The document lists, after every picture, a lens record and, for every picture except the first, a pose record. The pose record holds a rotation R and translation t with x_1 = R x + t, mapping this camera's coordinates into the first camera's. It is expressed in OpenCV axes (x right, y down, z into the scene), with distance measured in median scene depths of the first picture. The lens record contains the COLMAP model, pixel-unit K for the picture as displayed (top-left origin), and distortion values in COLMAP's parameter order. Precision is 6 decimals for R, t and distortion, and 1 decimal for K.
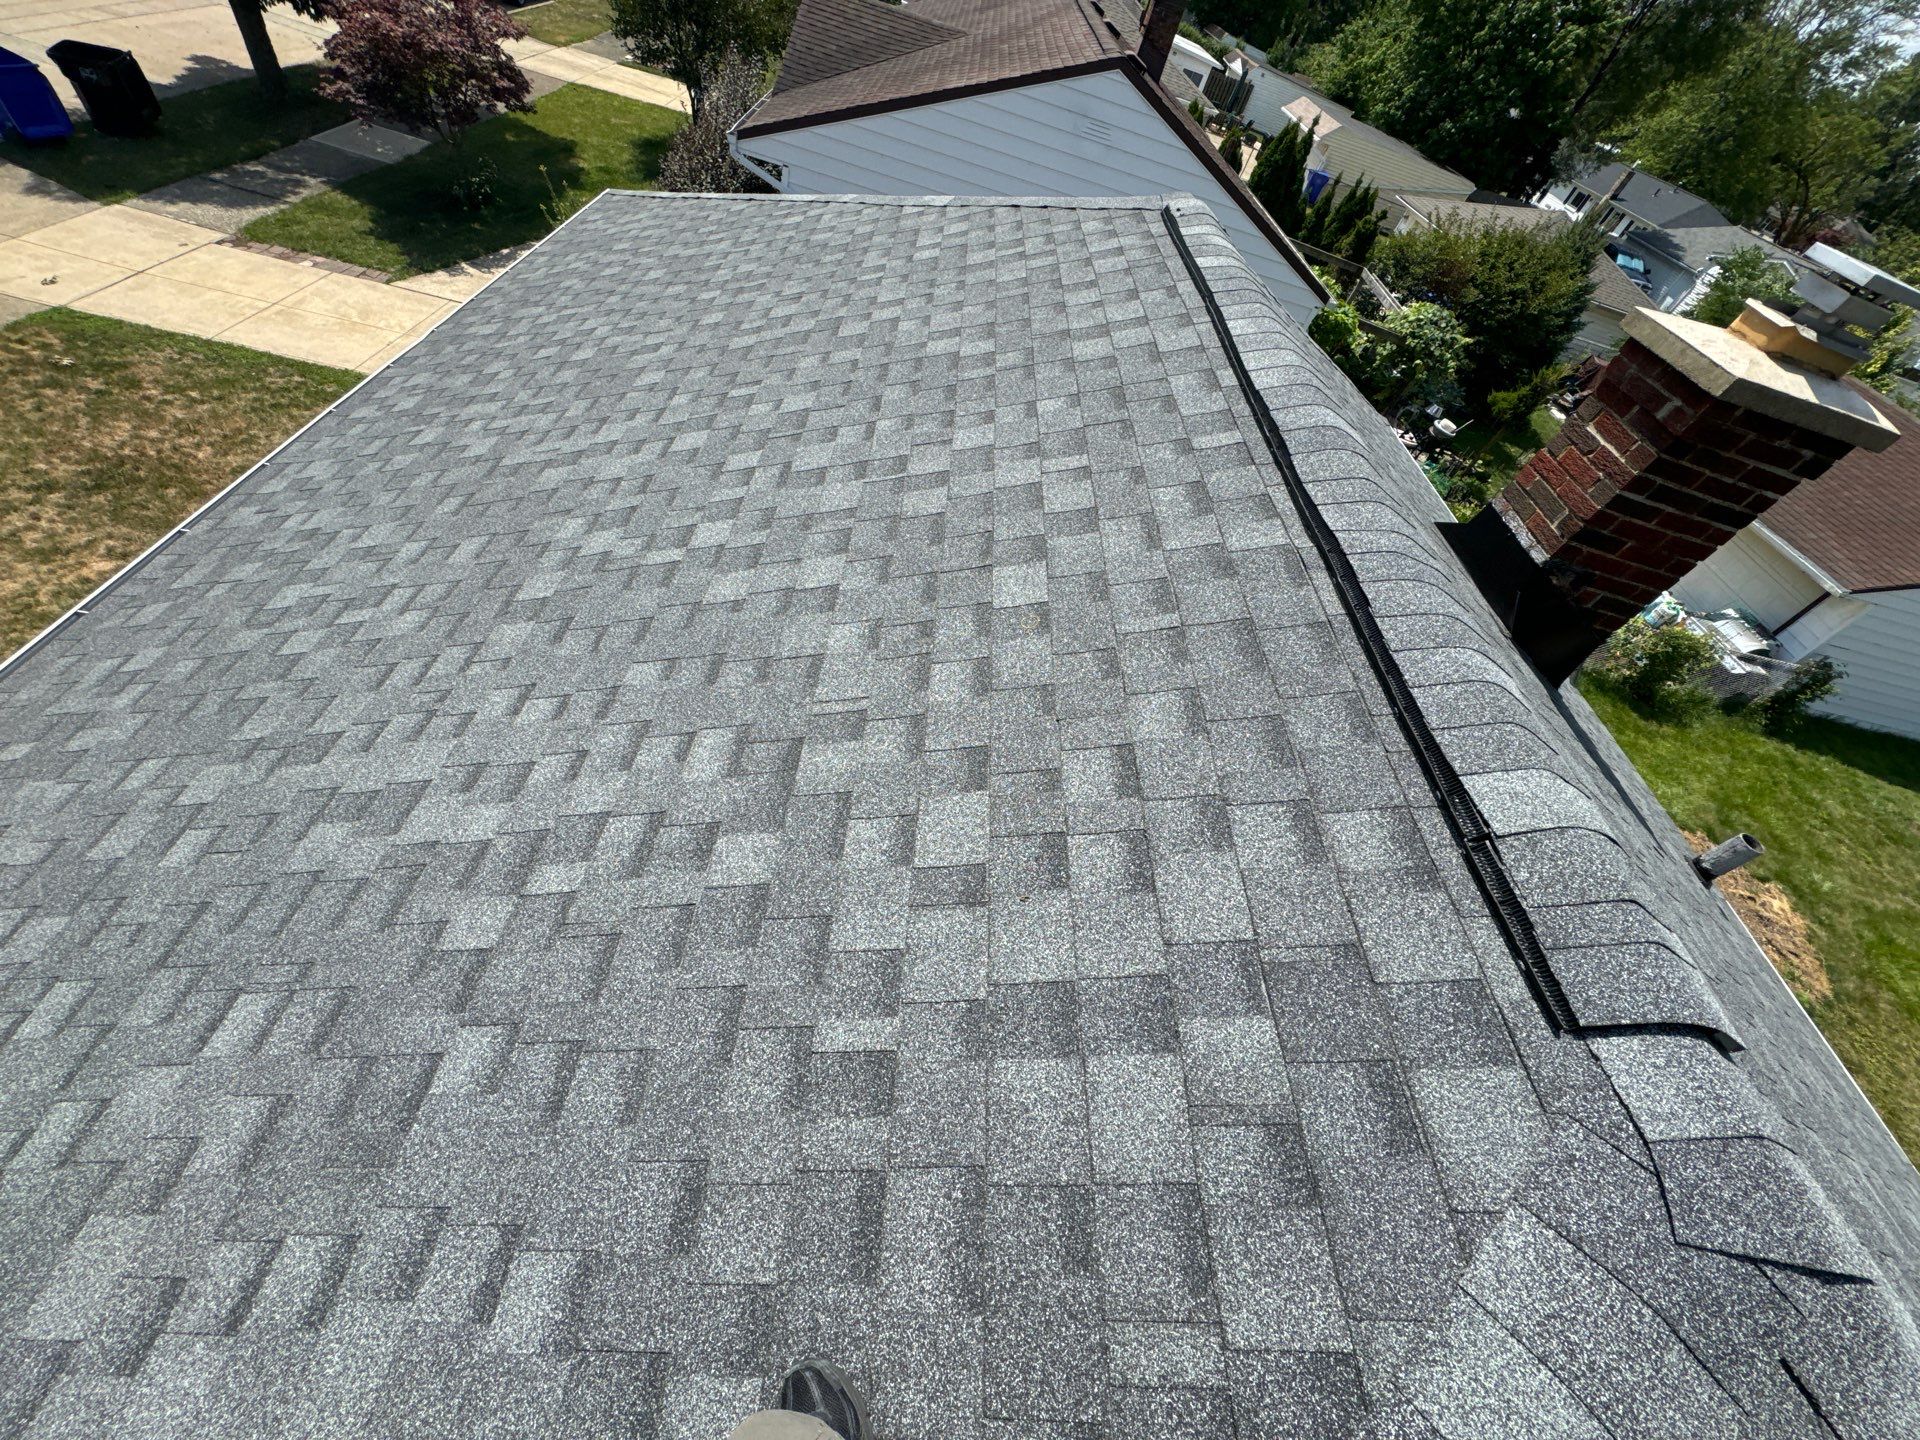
lens RADIAL K [[761.3, 0, 957.1], [0, 761.3, 720.7], [0, 0, 1]] dist [-0.000607, 0.000268]
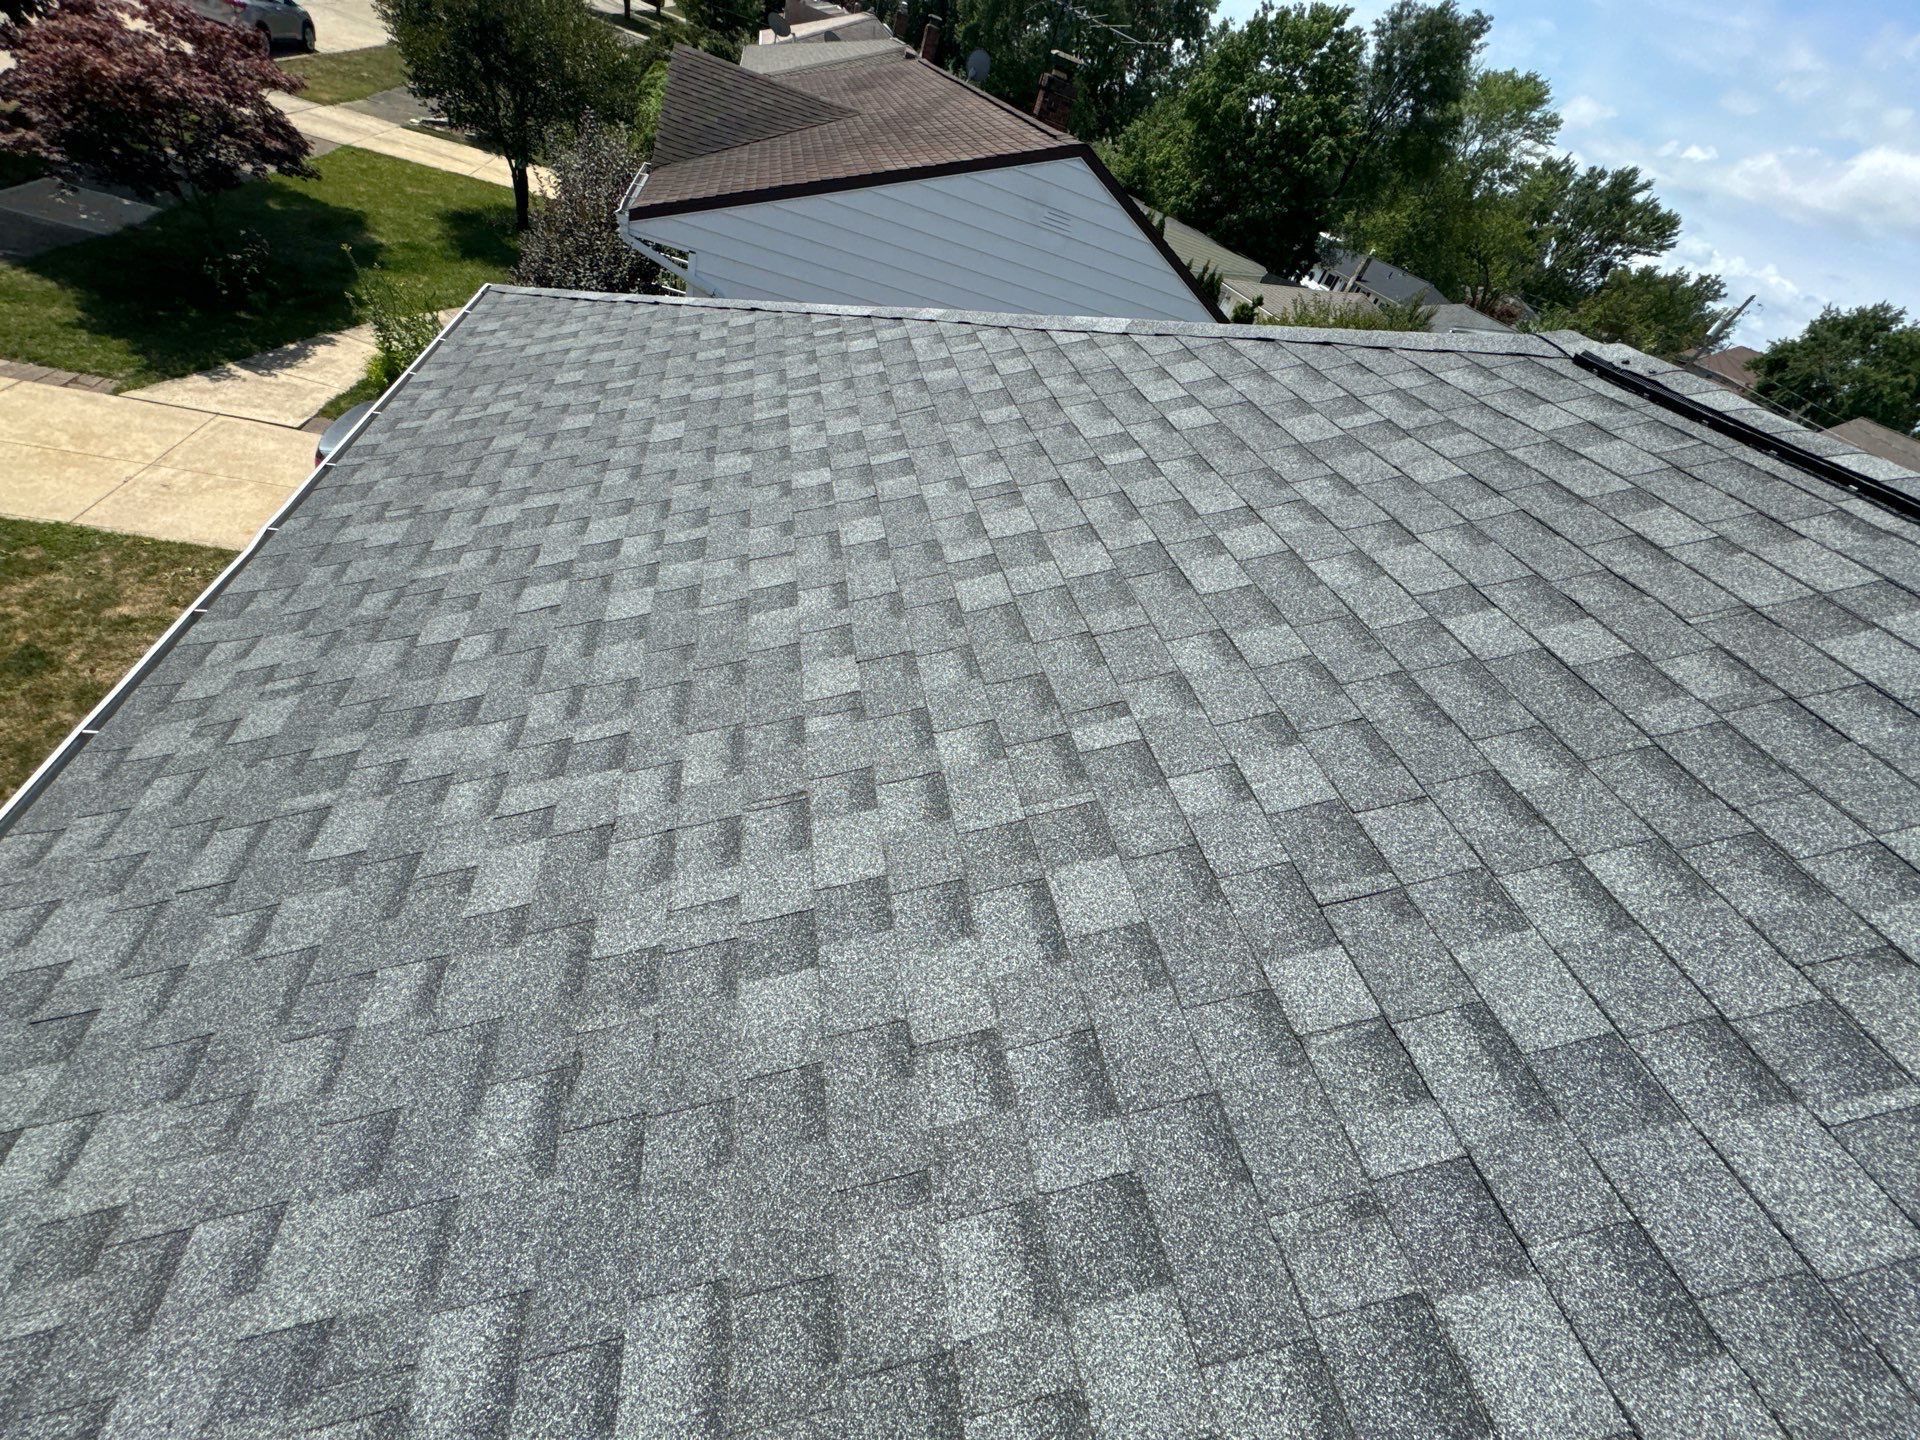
lens RADIAL K [[761.3, 0, 957.1], [0, 761.3, 720.7], [0, 0, 1]] dist [-0.000607, 0.000268]
pose [[0.974005, -0.107309, 0.199495, -0.119095], [0.120722, 0.991089, -0.056296, -0.106230], [-0.191677, 0.078916, 0.978280, 0.131393]]
